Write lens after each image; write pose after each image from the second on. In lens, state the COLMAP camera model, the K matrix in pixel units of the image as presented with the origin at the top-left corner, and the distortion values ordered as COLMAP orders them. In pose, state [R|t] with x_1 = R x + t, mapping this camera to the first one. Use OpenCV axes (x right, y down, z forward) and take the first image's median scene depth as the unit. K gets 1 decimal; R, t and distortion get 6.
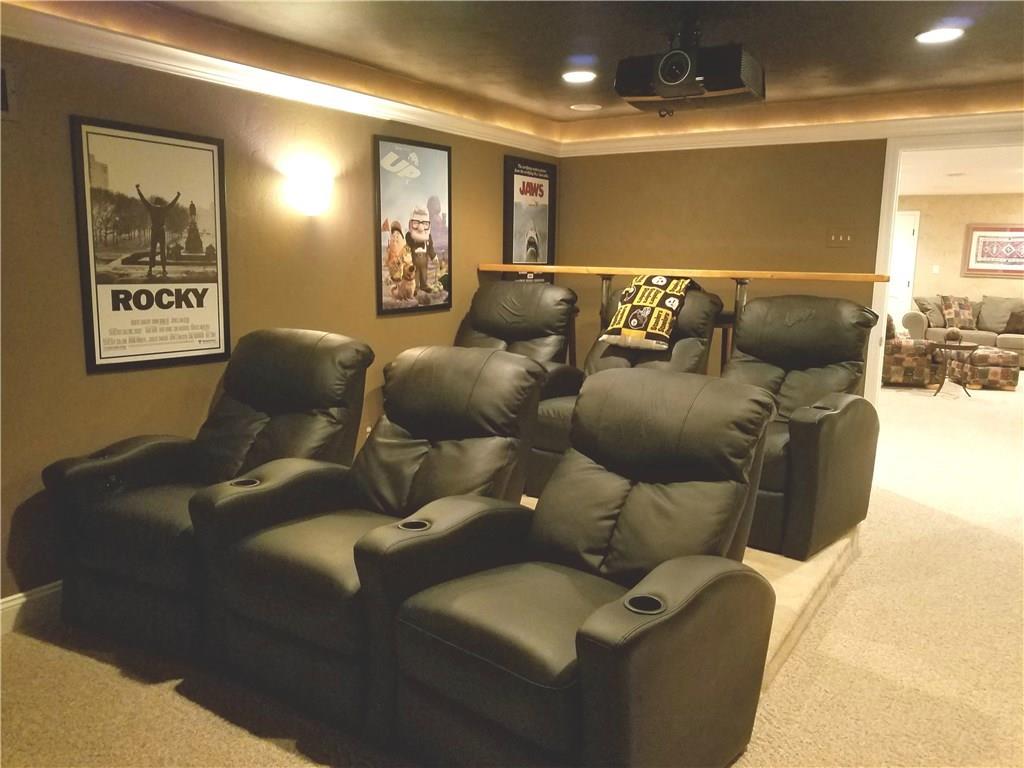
lens RADIAL K [[809.1, 0, 512.8], [0, 809.1, 387.6], [0, 0, 1]] dist [-0.006883, -0.001843]
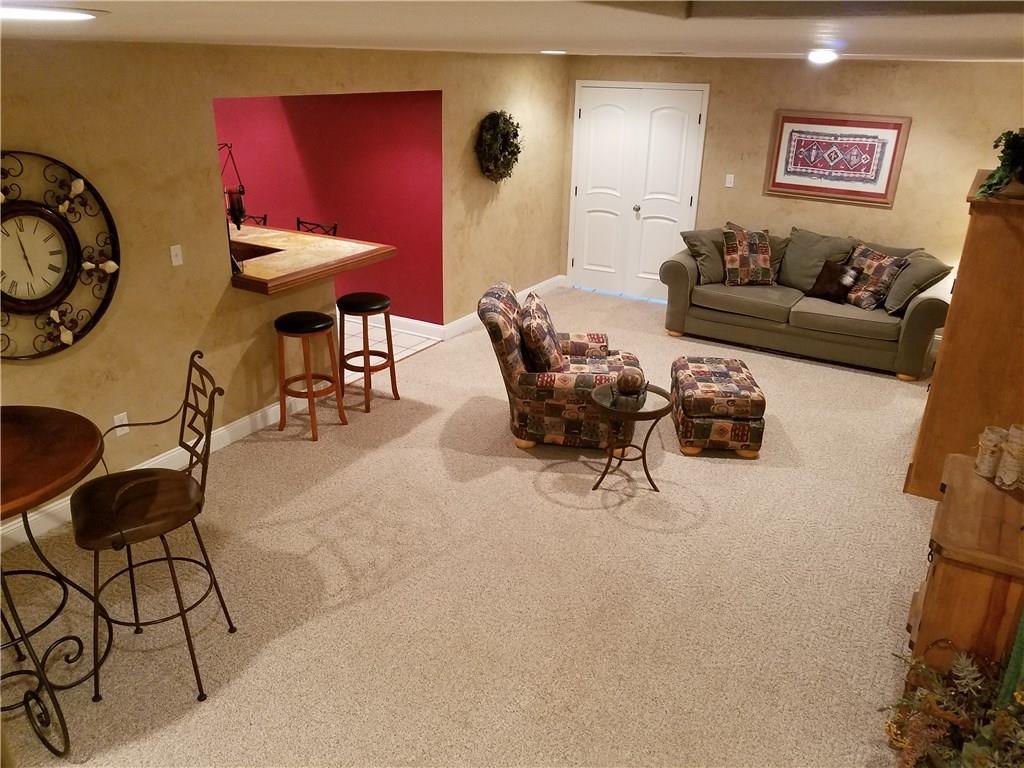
lens RADIAL K [[809.1, 0, 511.6], [0, 809.1, 383.0], [0, 0, 1]] dist [-0.006883, -0.001843]
pose [[0.998937, -0.015607, 0.043385, 0.337674], [0.005681, 0.975460, 0.220102, -0.138480], [-0.045755, -0.219621, 0.974512, 0.366718]]
